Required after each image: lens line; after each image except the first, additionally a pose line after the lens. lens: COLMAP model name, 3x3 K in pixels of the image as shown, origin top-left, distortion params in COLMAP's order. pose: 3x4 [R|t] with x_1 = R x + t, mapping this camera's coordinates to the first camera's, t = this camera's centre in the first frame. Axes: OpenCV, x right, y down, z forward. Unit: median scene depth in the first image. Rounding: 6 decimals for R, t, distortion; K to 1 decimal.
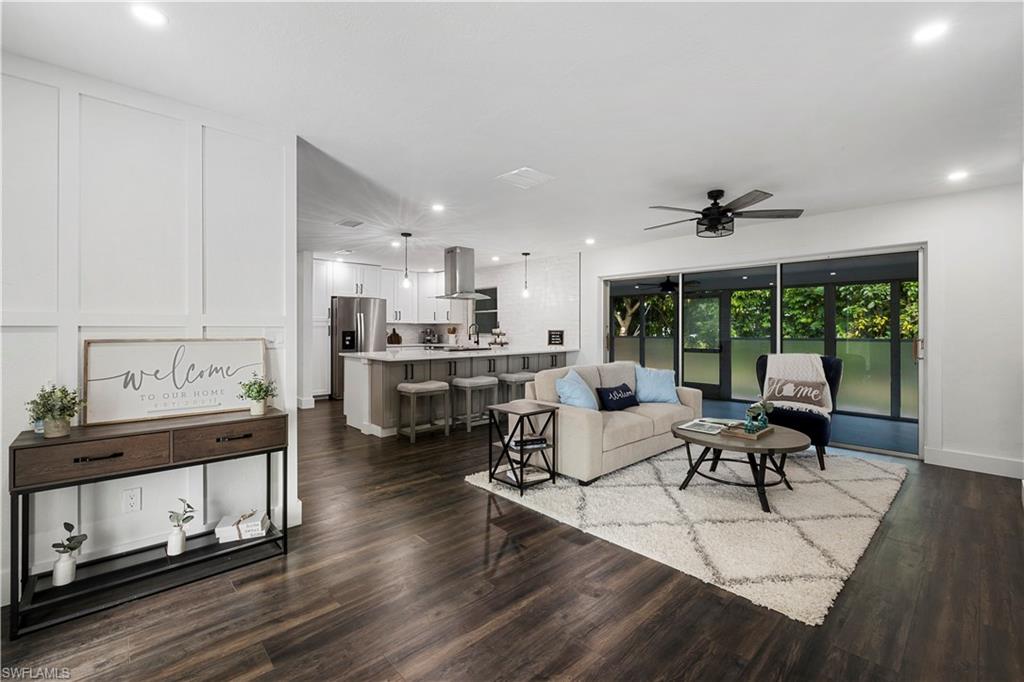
lens RADIAL K [[437.9, 0, 508.6], [0, 437.9, 326.4], [0, 0, 1]] dist [-0.000829, 0.000074]
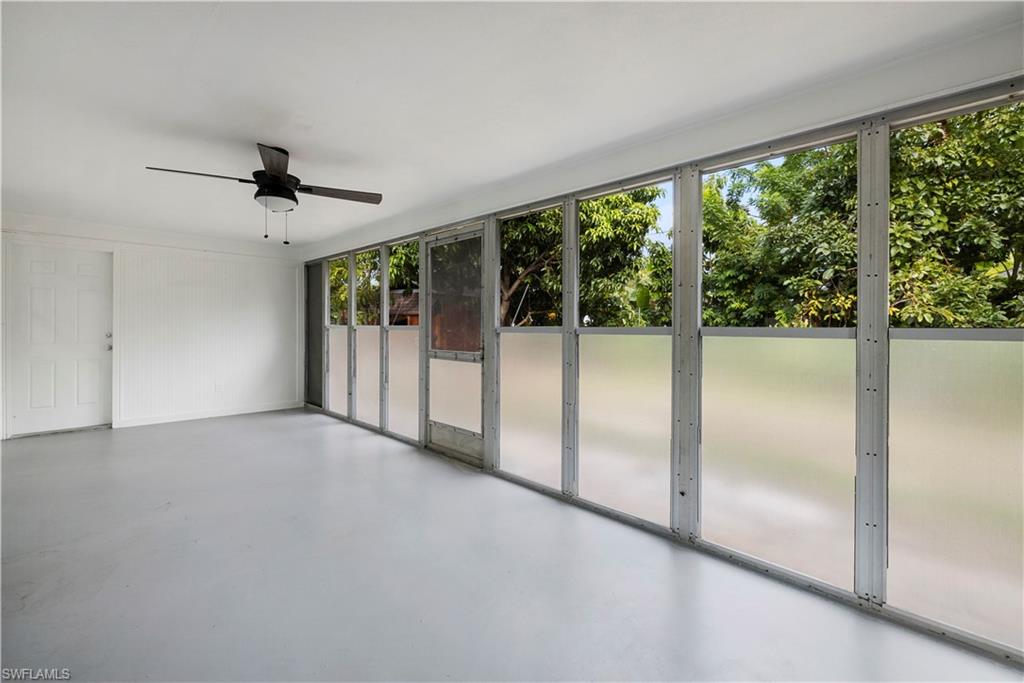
lens RADIAL K [[437.9, 0, 508.6], [0, 437.9, 326.9], [0, 0, 1]] dist [-0.000829, 0.000074]
pose [[0.999282, 0.001723, 0.037842, 0.520936], [-0.002124, 0.999942, 0.010580, 0.022455], [-0.037822, -0.010652, 0.999228, 0.592342]]
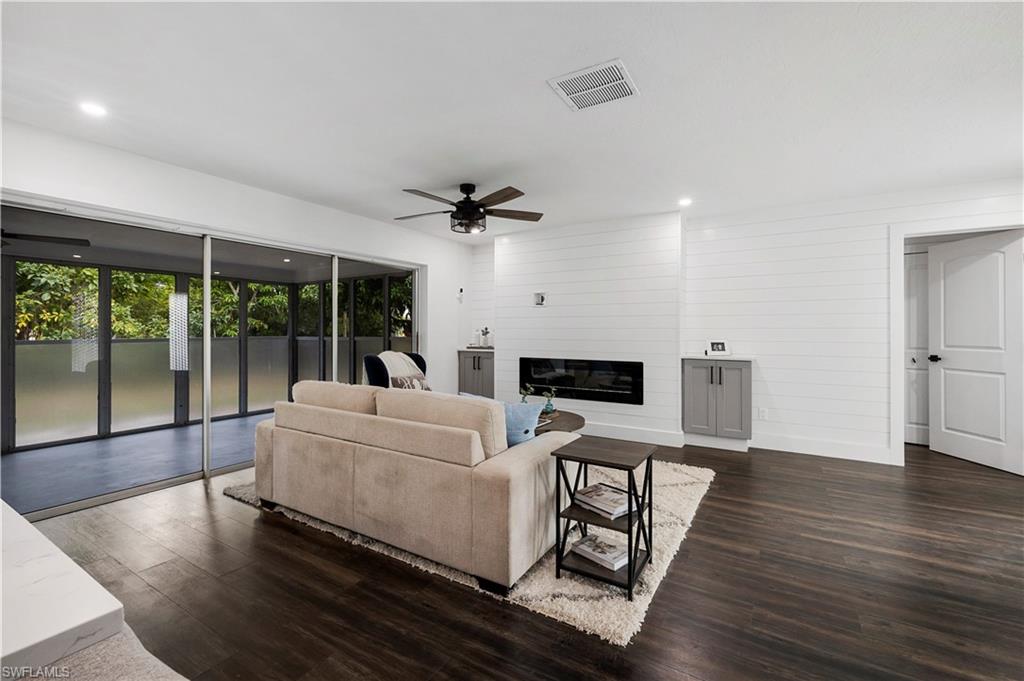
lens RADIAL K [[445.4, 0, 511.8], [0, 445.4, 327.1], [0, 0, 1]] dist [0.001272, 0.000161]
pose [[-0.265291, 0.003441, 0.964162, -0.236674], [-0.009097, 0.999940, -0.006072, 0.004874], [-0.964125, -0.010381, -0.265244, 0.549015]]
